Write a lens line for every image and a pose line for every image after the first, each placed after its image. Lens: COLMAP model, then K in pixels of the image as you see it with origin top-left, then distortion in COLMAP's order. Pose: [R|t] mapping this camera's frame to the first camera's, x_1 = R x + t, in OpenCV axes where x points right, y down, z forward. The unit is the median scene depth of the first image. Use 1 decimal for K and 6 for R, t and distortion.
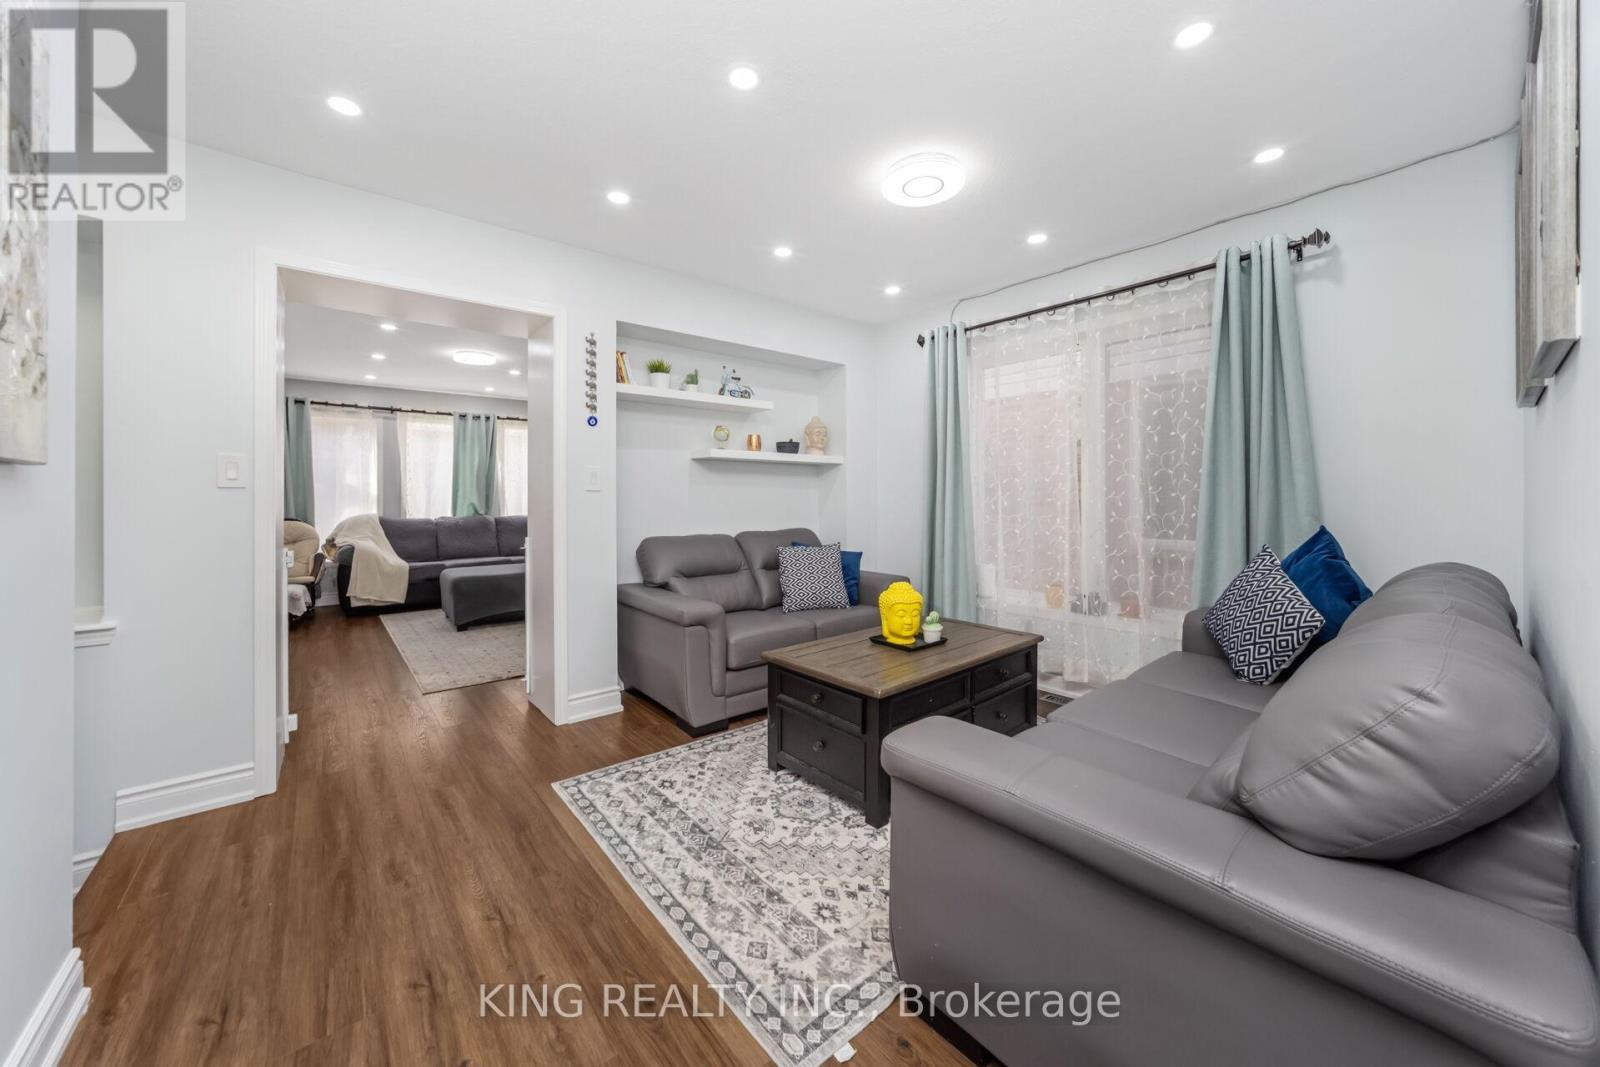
lens RADIAL K [[576.9, 0, 794.8], [0, 576.9, 506.7], [0, 0, 1]] dist [-0.021388, 0.003801]
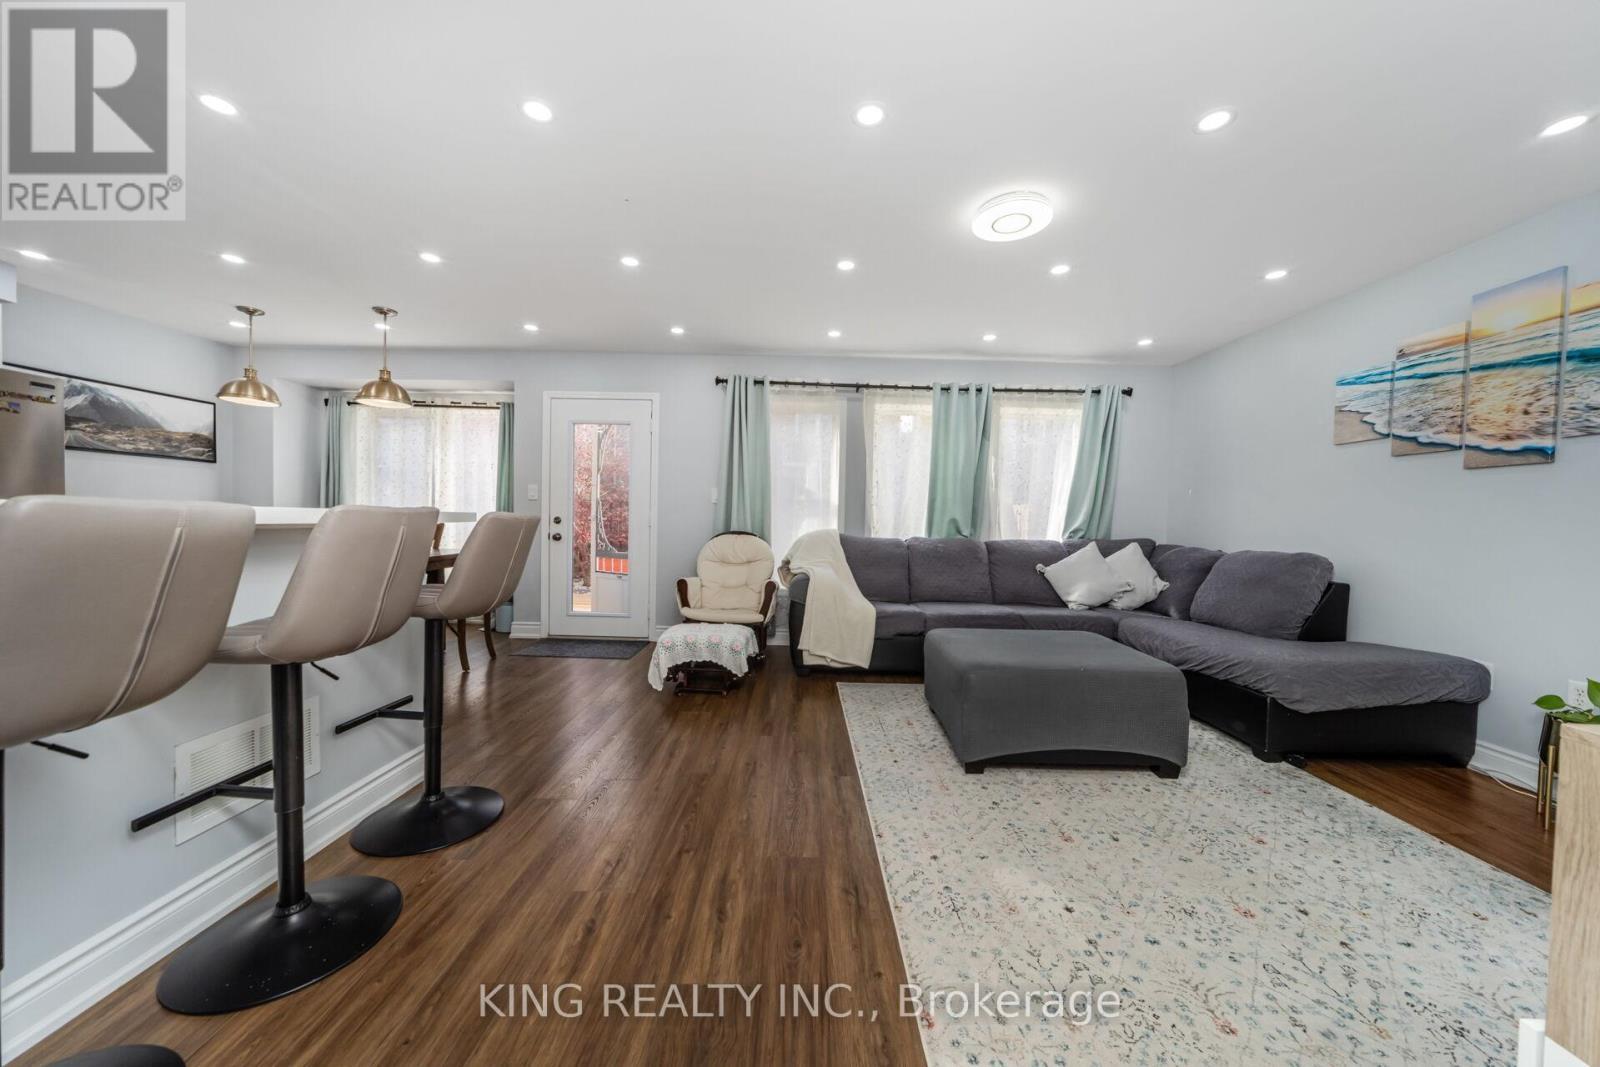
lens RADIAL K [[576.9, 0, 803.3], [0, 576.9, 523.1], [0, 0, 1]] dist [-0.021388, 0.003801]
pose [[0.772774, 0.021083, -0.634331, -0.273591], [-0.028957, 0.999579, -0.002054, 0.006126], [0.634020, 0.019956, 0.773059, 0.368964]]
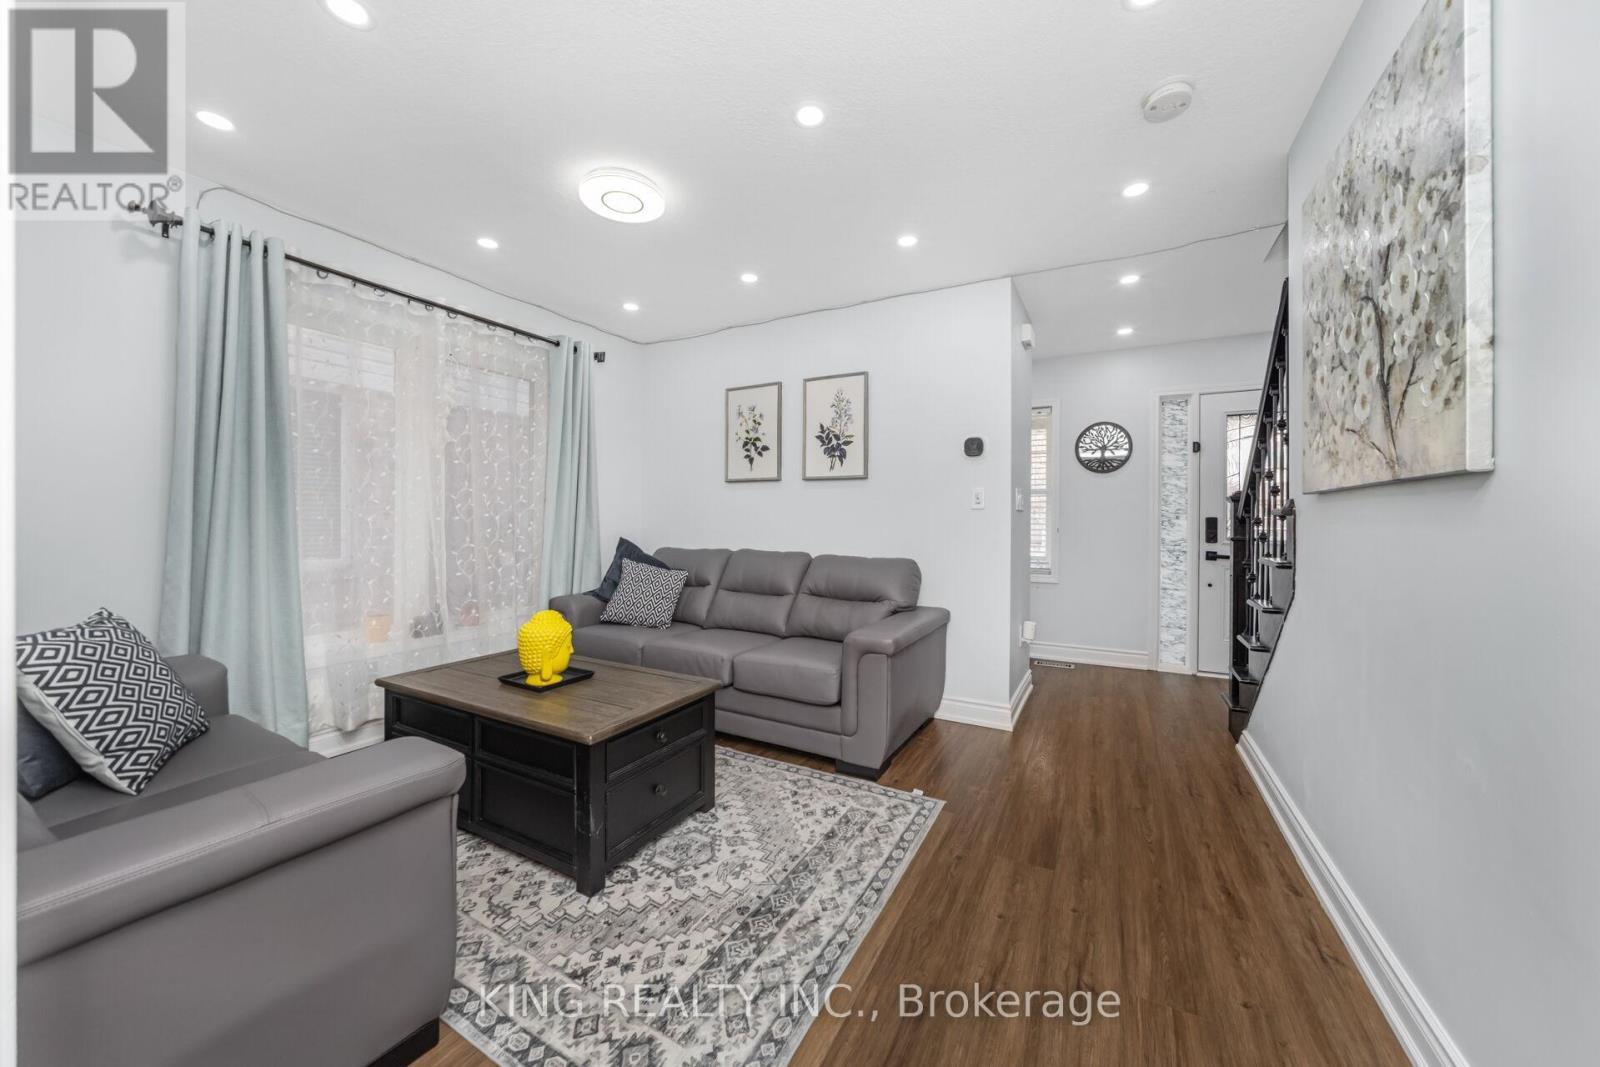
lens RADIAL K [[576.9, 0, 796.3], [0, 576.9, 524.7], [0, 0, 1]] dist [-0.021388, 0.003801]
pose [[-0.374937, -0.005127, 0.927036, -1.254094], [0.002806, 0.999974, 0.006665, 0.000814], [-0.927046, 0.005101, -0.374912, 1.660411]]
